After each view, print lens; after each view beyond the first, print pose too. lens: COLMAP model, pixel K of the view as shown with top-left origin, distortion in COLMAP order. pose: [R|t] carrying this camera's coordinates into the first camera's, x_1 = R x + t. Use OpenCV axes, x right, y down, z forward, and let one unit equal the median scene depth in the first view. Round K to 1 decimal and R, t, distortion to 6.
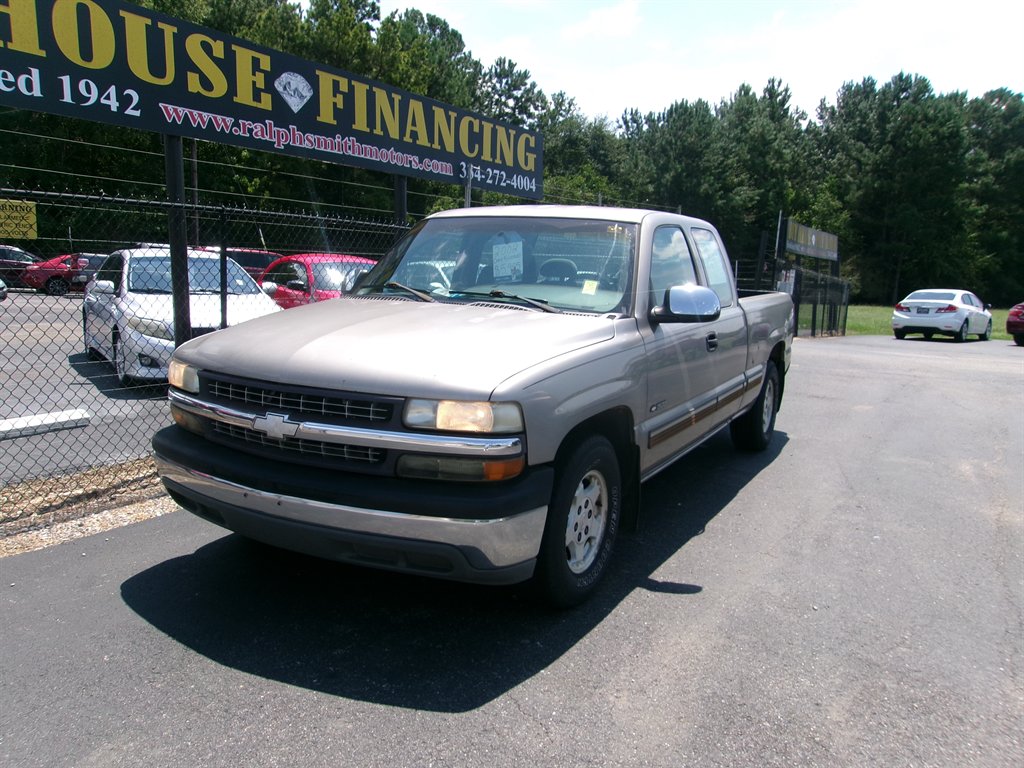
lens RADIAL K [[807.6, 0, 503.0], [0, 807.6, 387.1], [0, 0, 1]] dist [-0.033000, 0.060217]
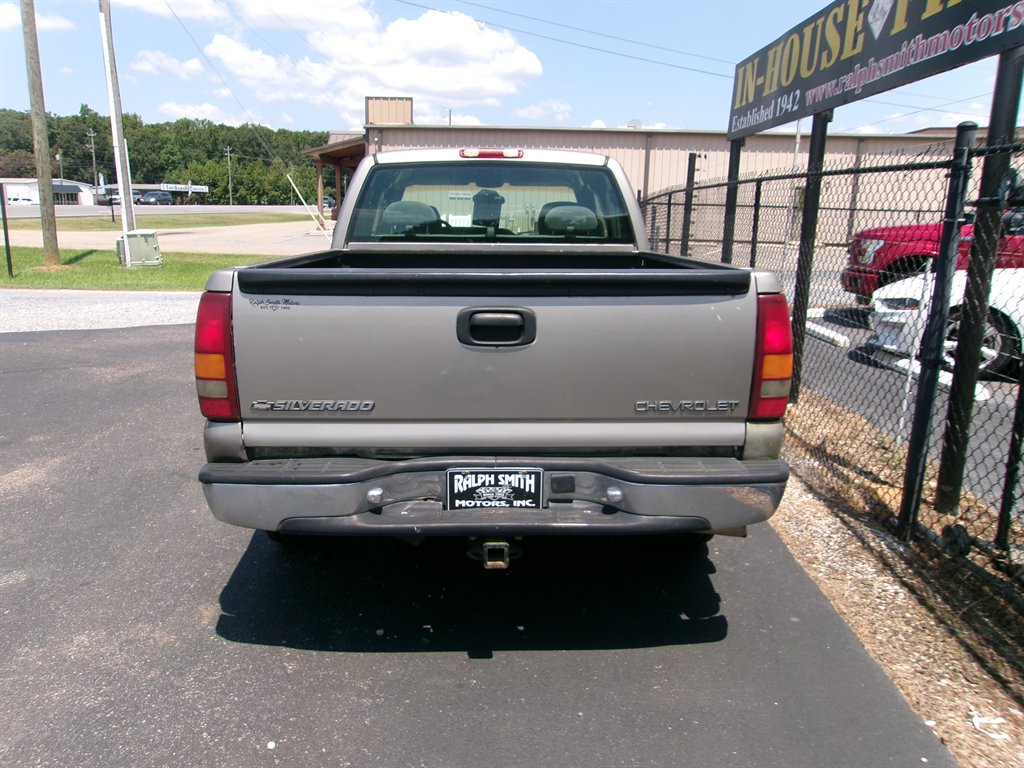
lens RADIAL K [[805.6, 0, 496.8], [0, 805.6, 371.7], [0, 0, 1]] dist [-0.044094, 0.094910]
pose [[-0.858761, 0.056065, -0.509300, 0.473663], [-0.119624, 0.944587, 0.305688, -0.214245], [0.498217, 0.323437, -0.804468, 1.480981]]
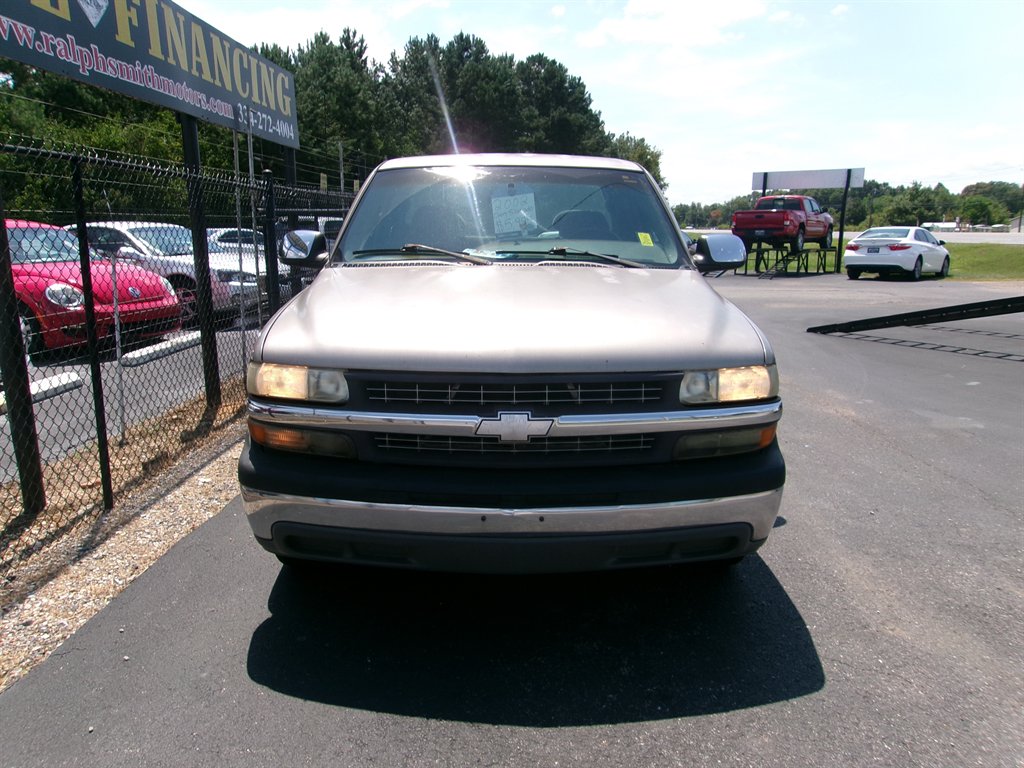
lens RADIAL K [[807.6, 0, 504.6], [0, 807.6, 381.0], [0, 0, 1]] dist [-0.033000, 0.060217]
pose [[0.870109, -0.127893, 0.475976, -0.307308], [0.103541, 0.991627, 0.077167, -0.028086], [-0.481860, -0.017860, 0.876066, 0.135155]]
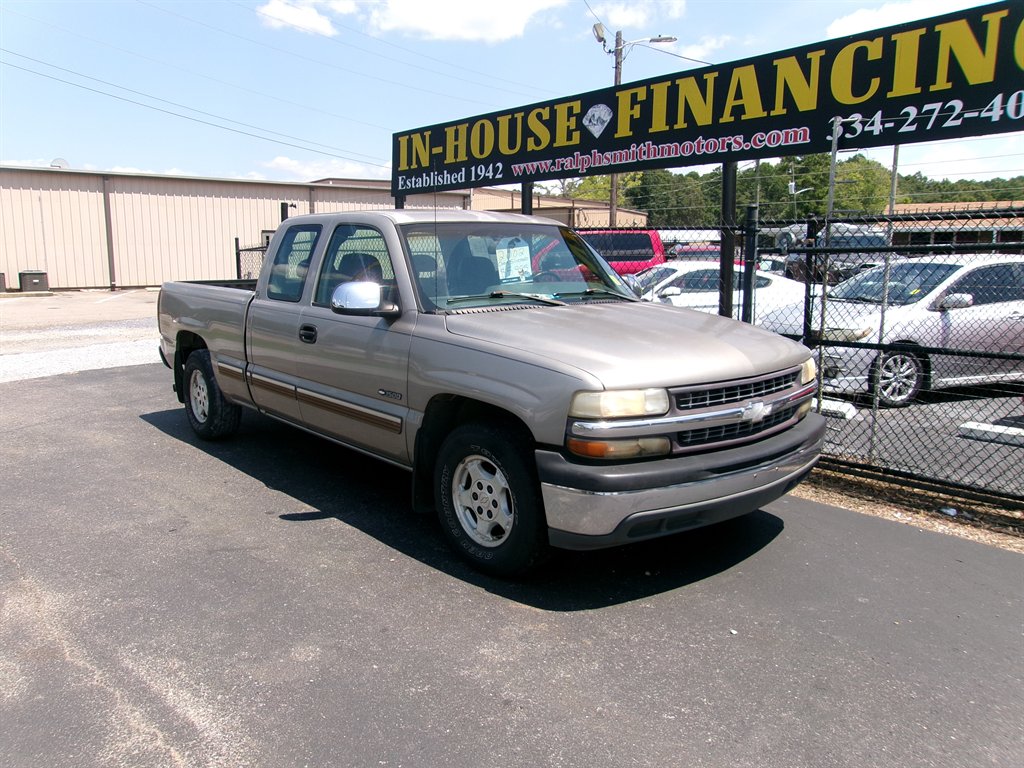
lens RADIAL K [[805.6, 0, 496.8], [0, 805.6, 379.6], [0, 0, 1]] dist [-0.044094, 0.094910]
pose [[-0.308032, 0.114657, -0.944442, 0.876765], [-0.148338, 0.974782, 0.166721, -0.162178], [0.939740, 0.191453, -0.283256, 1.189465]]
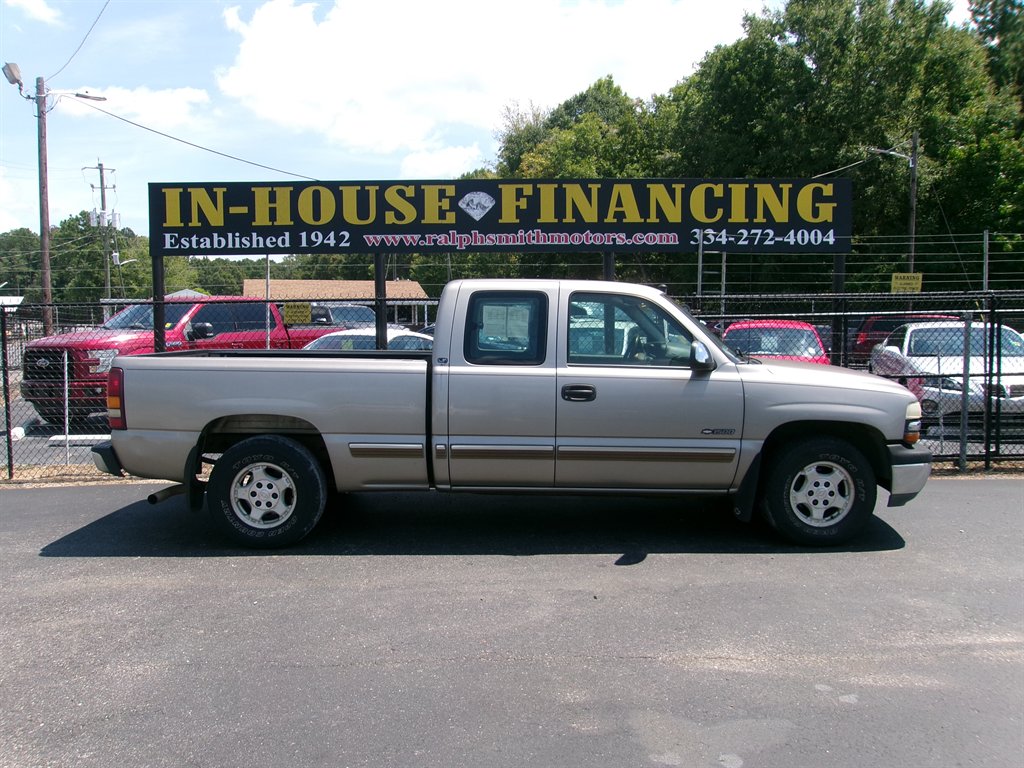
lens RADIAL K [[805.6, 0, 498.6], [0, 805.6, 387.6], [0, 0, 1]] dist [-0.044094, 0.094910]
pose [[0.528209, 0.031960, -0.848513, 0.852048], [-0.103059, 0.994317, -0.026703, -0.031475], [0.842837, 0.101551, 0.528501, 0.331556]]
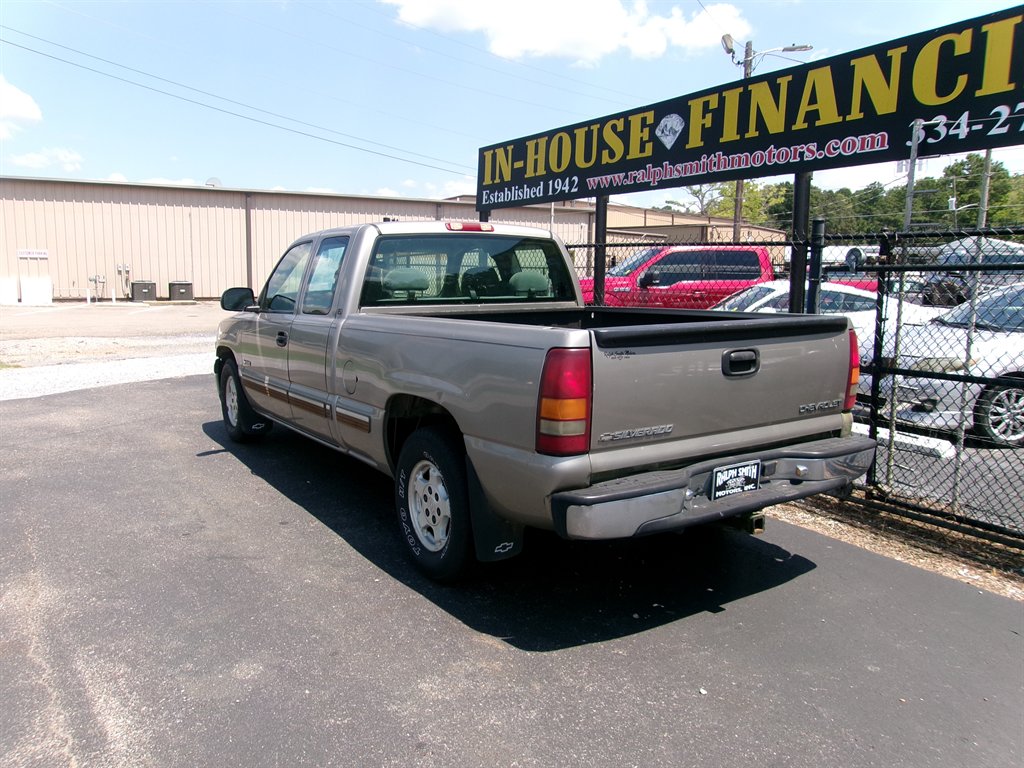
lens RADIAL K [[805.6, 0, 497.1], [0, 805.6, 381.6], [0, 0, 1]] dist [-0.044094, 0.094910]
pose [[-0.462641, 0.084012, -0.882556, 0.811183], [-0.155418, 0.972397, 0.174036, -0.174348], [0.872816, 0.217682, -0.436814, 1.271521]]
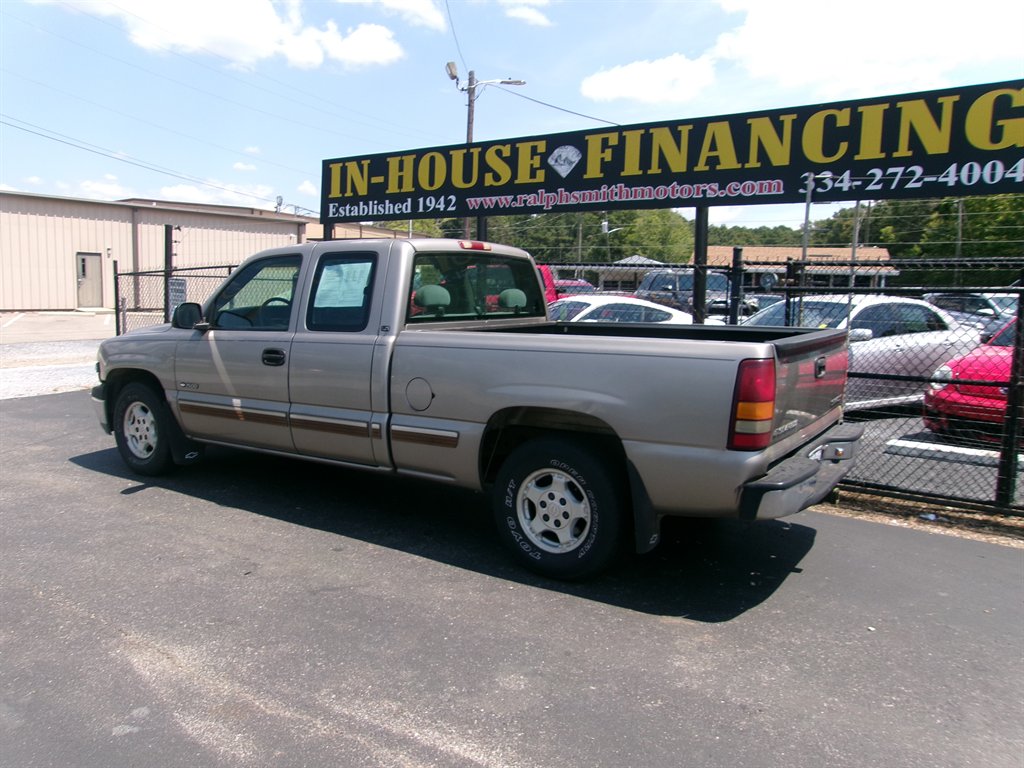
lens RADIAL K [[805.6, 0, 498.3], [0, 805.6, 385.7], [0, 0, 1]] dist [-0.044094, 0.094910]
pose [[-0.073092, 0.086755, -0.993545, 0.937521], [-0.170831, 0.980397, 0.098175, -0.125614], [0.982585, 0.176905, -0.056839, 0.969184]]
